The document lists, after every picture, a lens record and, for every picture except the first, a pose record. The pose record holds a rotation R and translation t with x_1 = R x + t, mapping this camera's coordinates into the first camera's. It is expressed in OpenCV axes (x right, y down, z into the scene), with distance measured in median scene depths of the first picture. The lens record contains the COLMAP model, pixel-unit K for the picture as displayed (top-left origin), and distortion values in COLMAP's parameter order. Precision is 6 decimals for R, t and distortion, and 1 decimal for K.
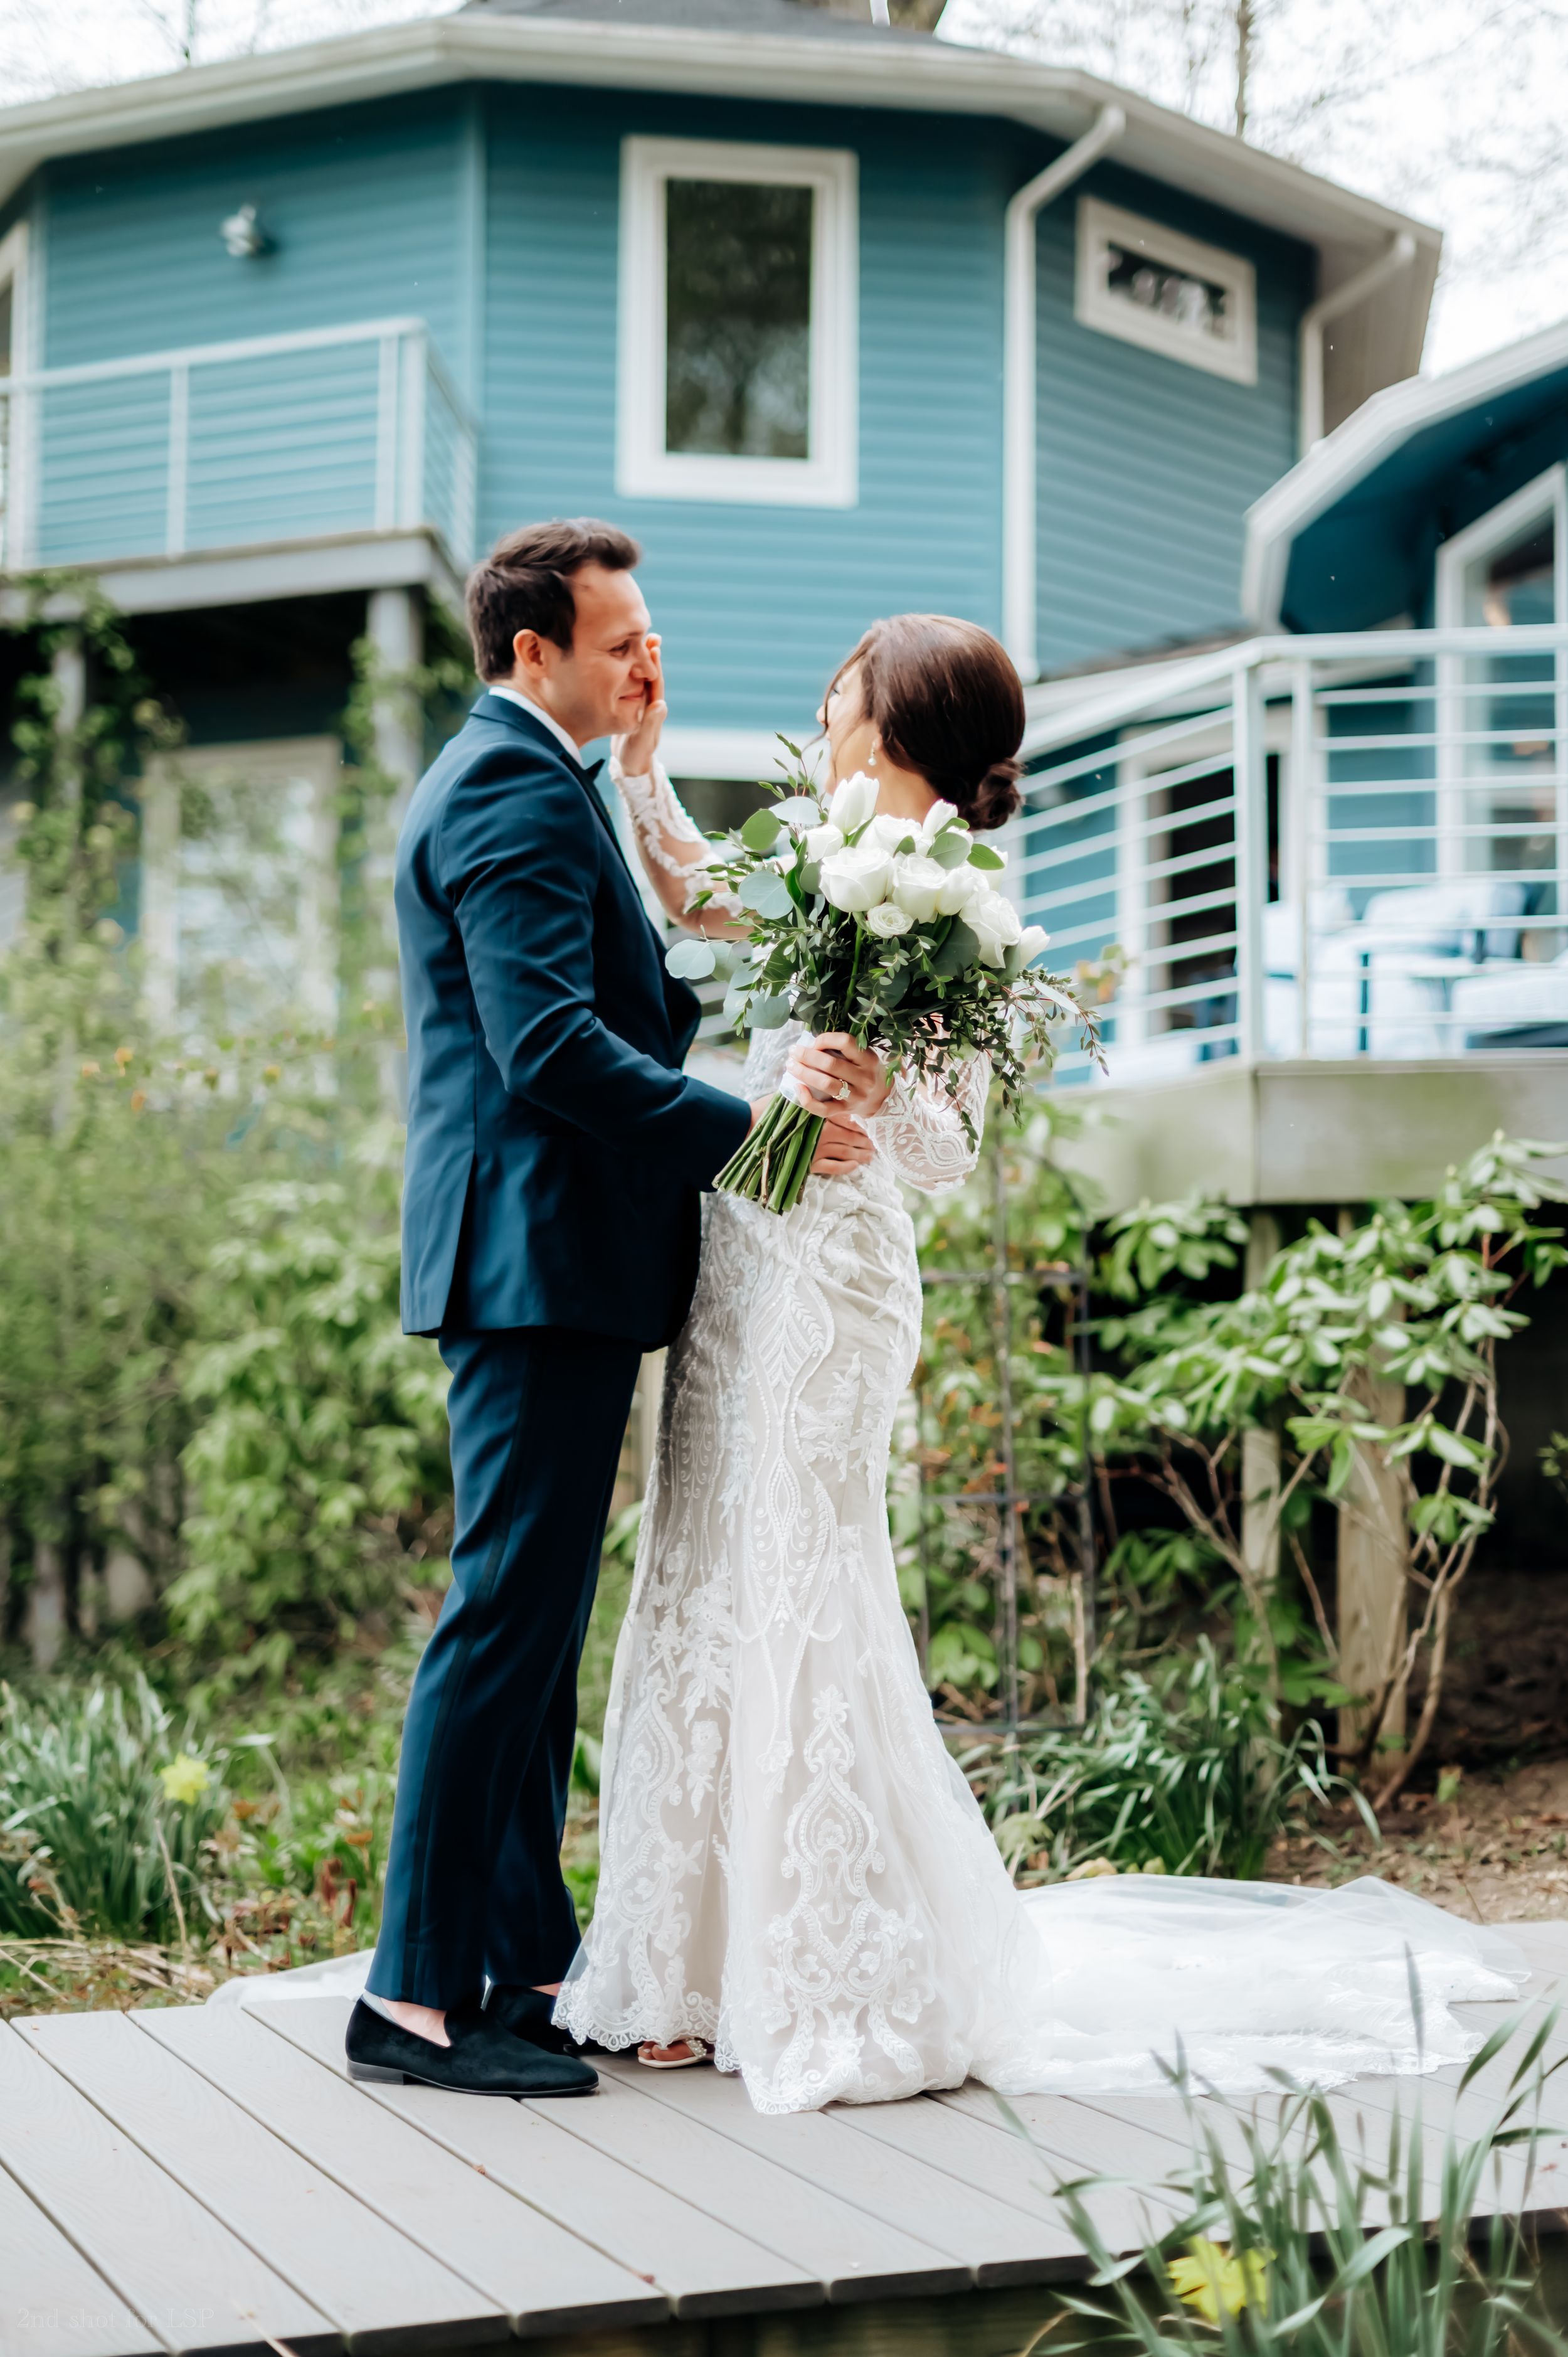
lens RADIAL K [[3818.9, 0, 784.0], [0, 3818.9, 1178.5], [0, 0, 1]] dist [0.181640, -0.005308]
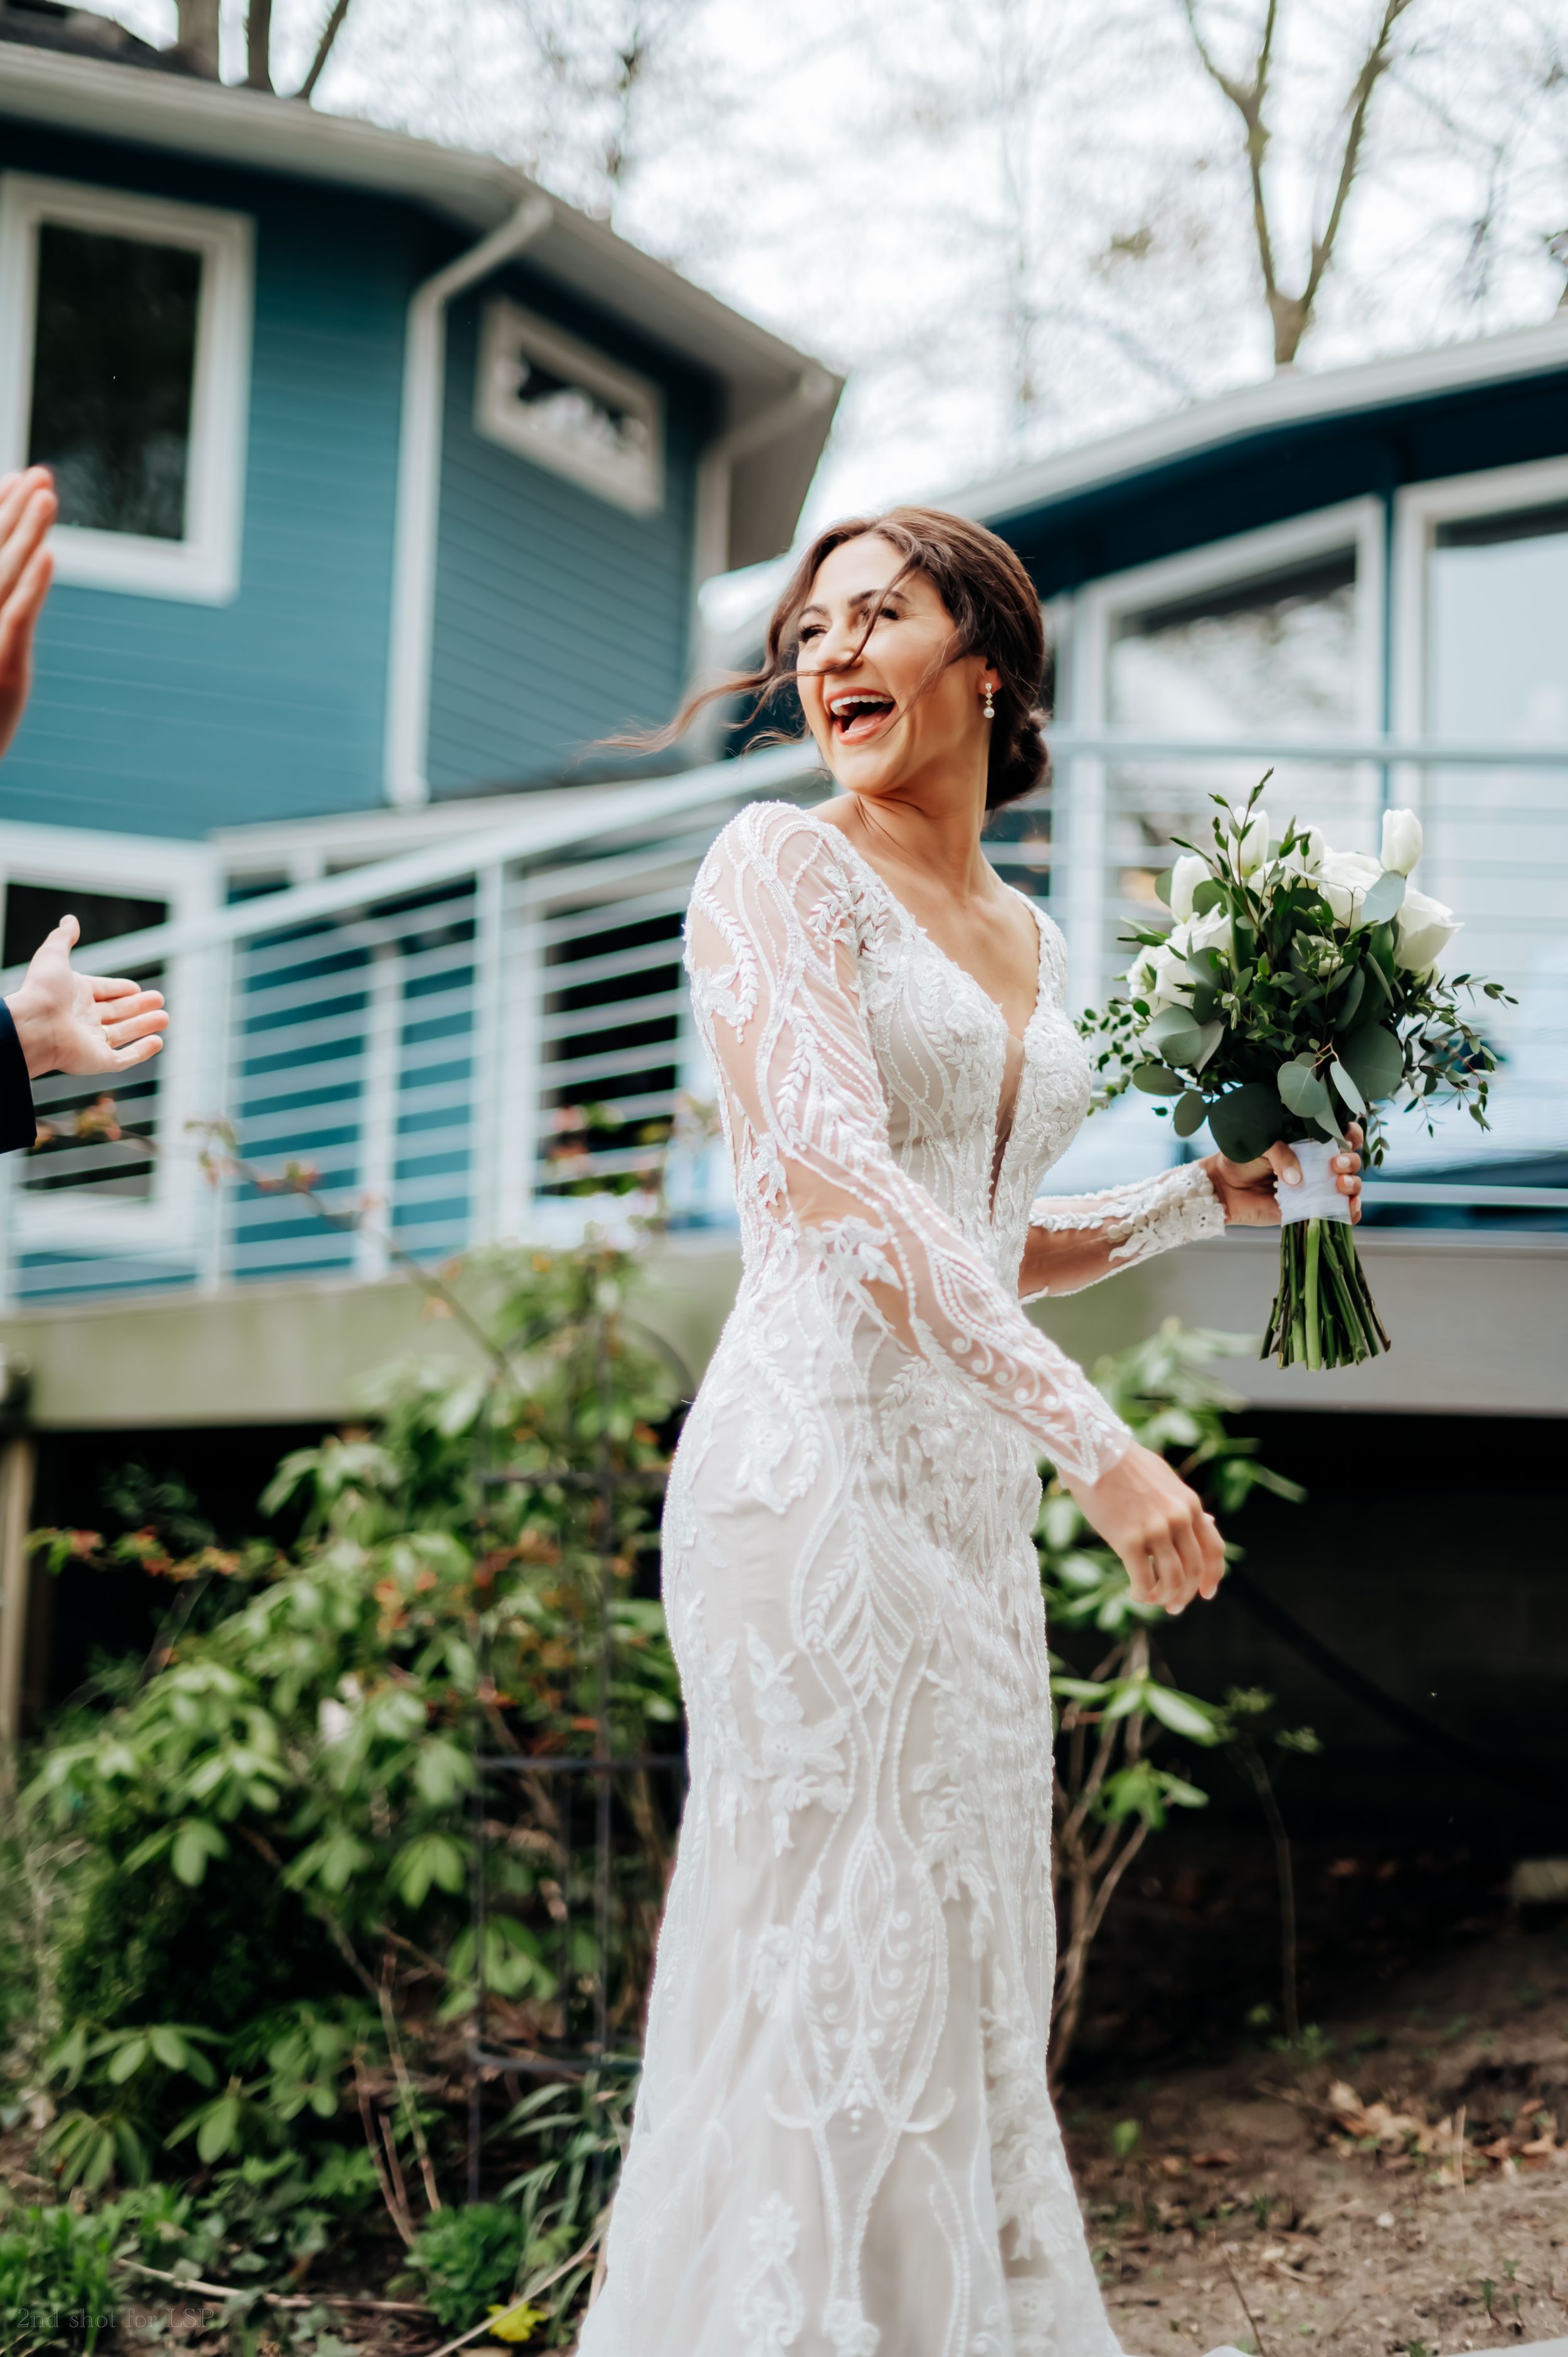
lens RADIAL K [[3818.9, 0, 784.0], [0, 3818.9, 1178.5], [0, 0, 1]] dist [0.181640, -0.005308]
pose [[0.978547, 0.045199, 0.201002, -0.031589], [-0.035545, 0.998046, -0.051382, 0.001110], [-0.202932, 0.043135, 0.978242, 0.097541]]
